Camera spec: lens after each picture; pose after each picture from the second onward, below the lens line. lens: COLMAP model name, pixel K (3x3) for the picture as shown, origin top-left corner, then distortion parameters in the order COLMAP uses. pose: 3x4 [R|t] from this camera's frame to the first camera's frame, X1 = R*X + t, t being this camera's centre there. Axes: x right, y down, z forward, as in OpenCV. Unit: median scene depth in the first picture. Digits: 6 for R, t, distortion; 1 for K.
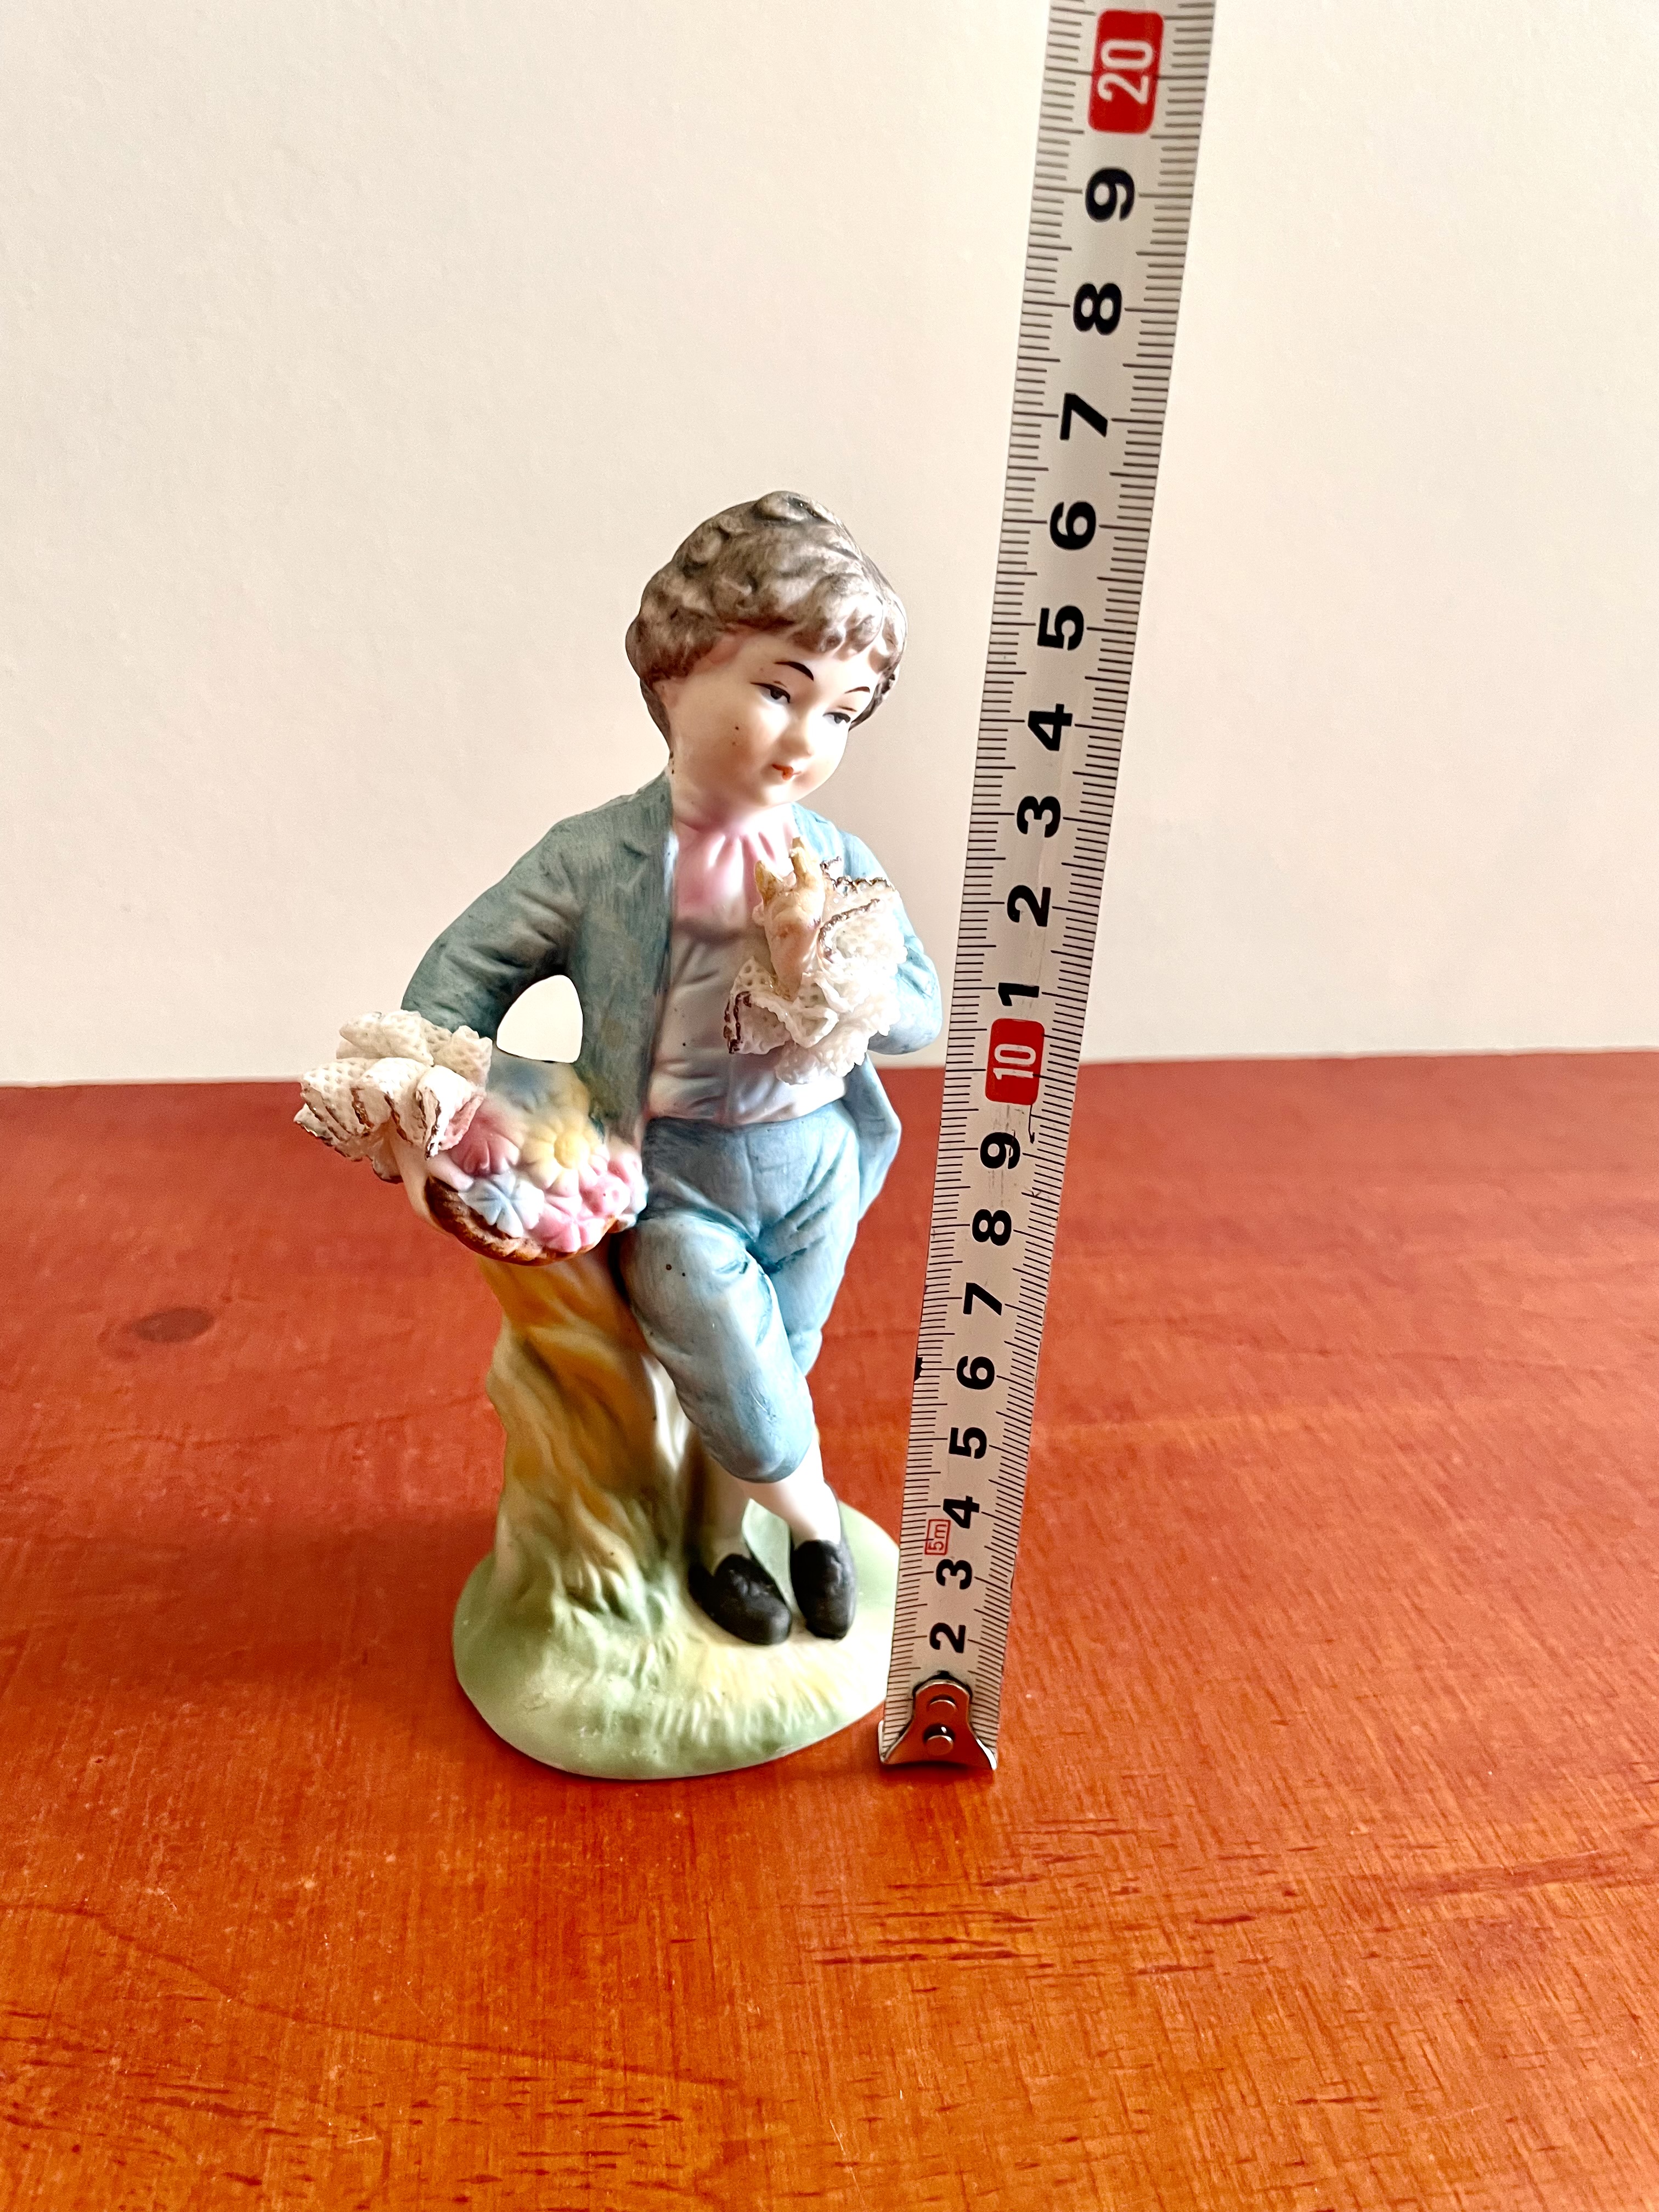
lens RADIAL K [[1693.2, 0, 829.5], [0, 1693.2, 1106.0], [0, 0, 1]] dist [0.065479, -0.122268]
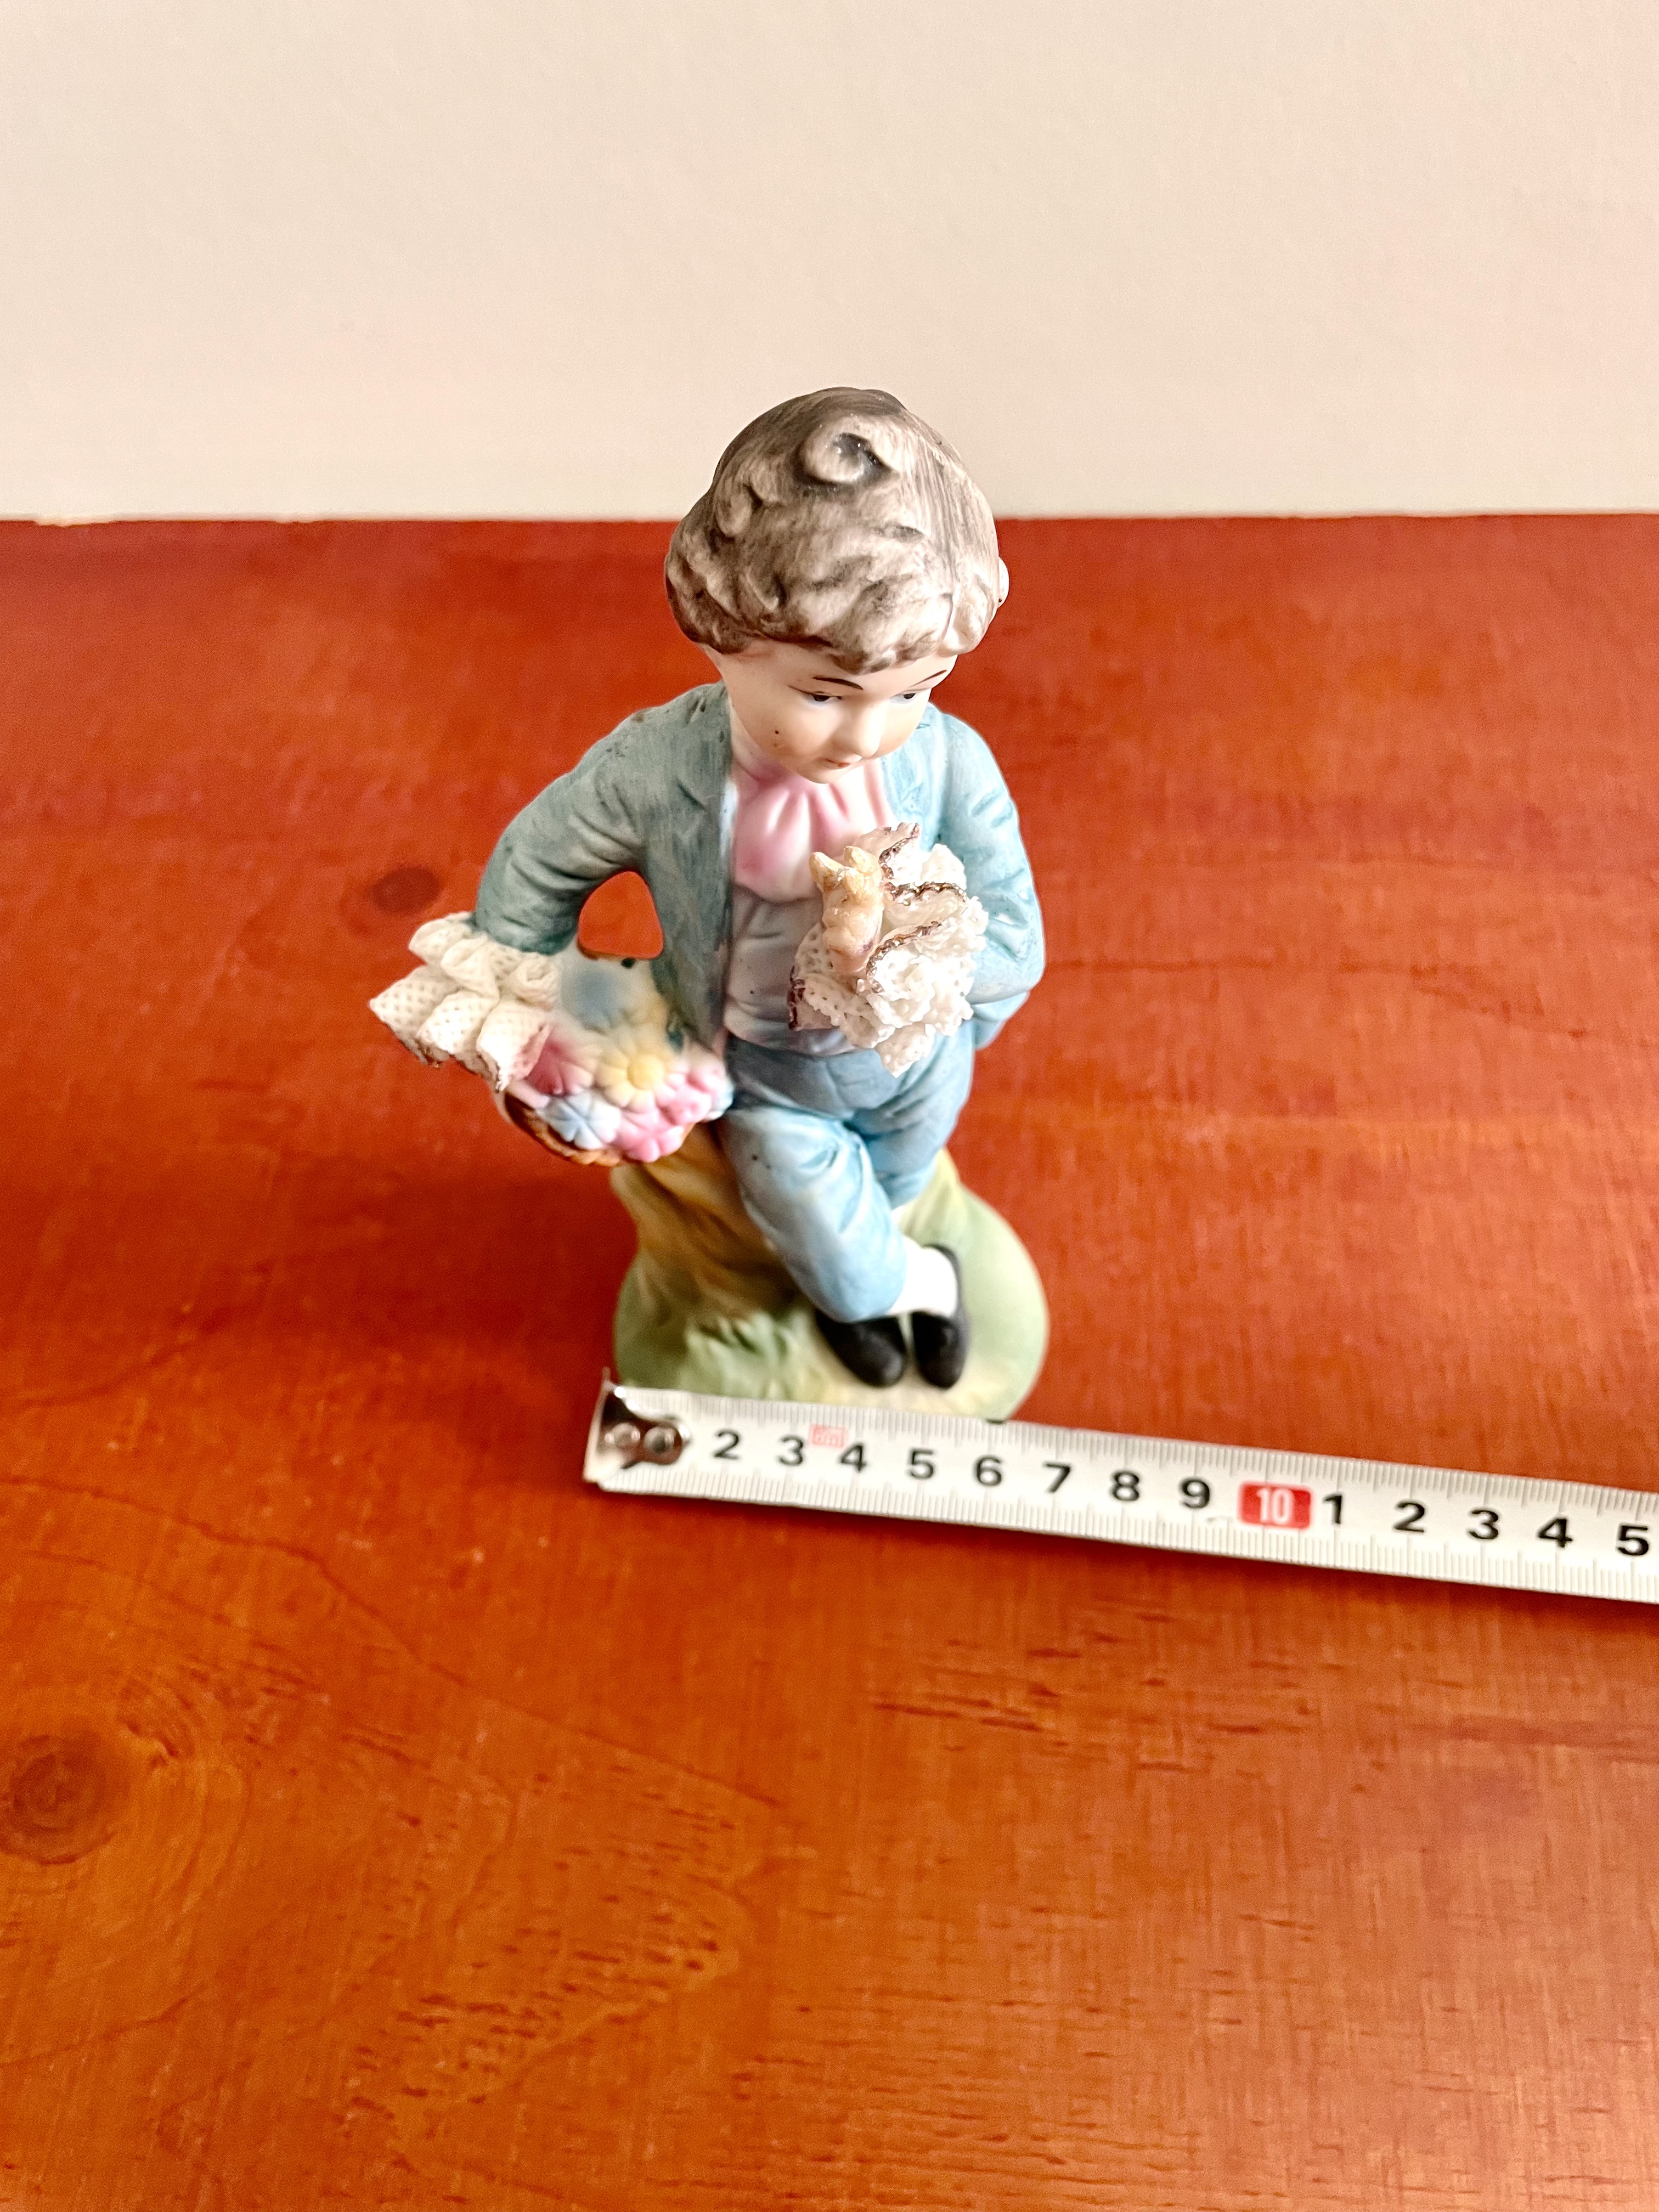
lens RADIAL K [[1714.1, 0, 820.6], [0, 1714.1, 1100.0], [0, 0, 1]] dist [0.063905, -0.135849]
pose [[0.968886, 0.125637, -0.213248, 0.160515], [0.000404, 0.860783, 0.508972, -0.467667], [0.247506, -0.493222, 0.833950, 0.190785]]
